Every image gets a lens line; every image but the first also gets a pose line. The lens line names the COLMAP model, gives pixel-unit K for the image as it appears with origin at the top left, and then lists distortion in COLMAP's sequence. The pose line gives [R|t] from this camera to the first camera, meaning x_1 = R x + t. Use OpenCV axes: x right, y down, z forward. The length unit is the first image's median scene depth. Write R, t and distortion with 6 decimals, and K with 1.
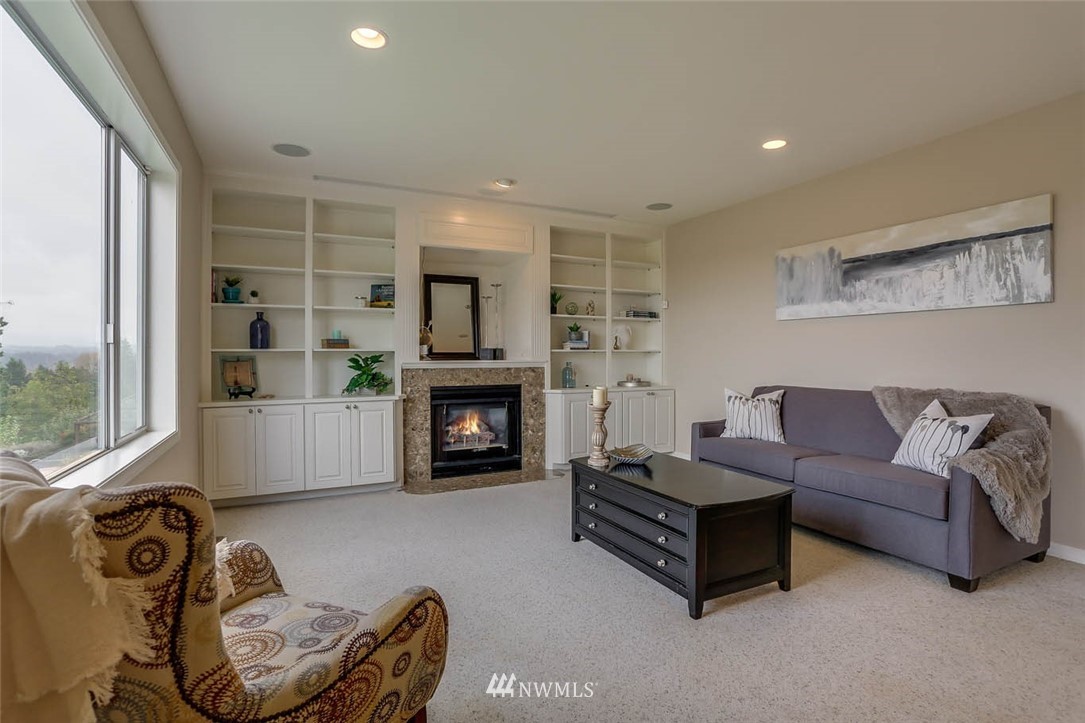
lens RADIAL K [[522.5, 0, 547.5], [0, 522.5, 355.0], [0, 0, 1]] dist [-0.031578, 0.001407]
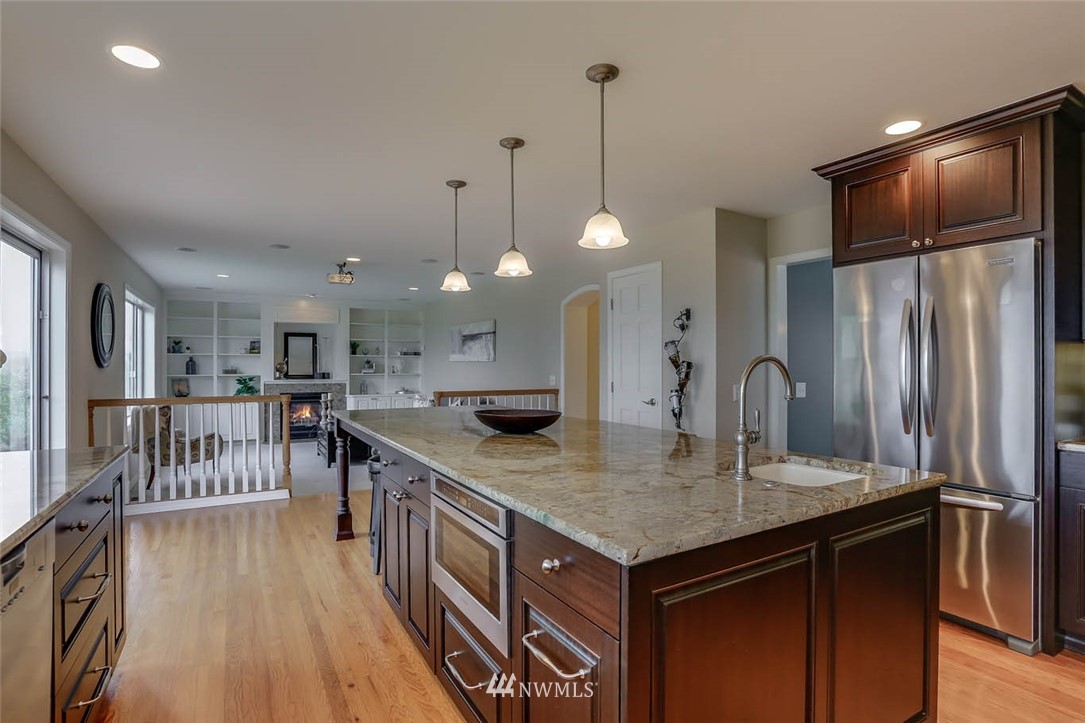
lens RADIAL K [[522.5, 0, 537.3], [0, 522.5, 367.4], [0, 0, 1]] dist [-0.031578, 0.001407]
pose [[0.998946, 0.004278, 0.045699, 0.669600], [-0.004718, 0.999944, 0.009512, -0.061097], [-0.045655, -0.009717, 0.998910, -1.024260]]
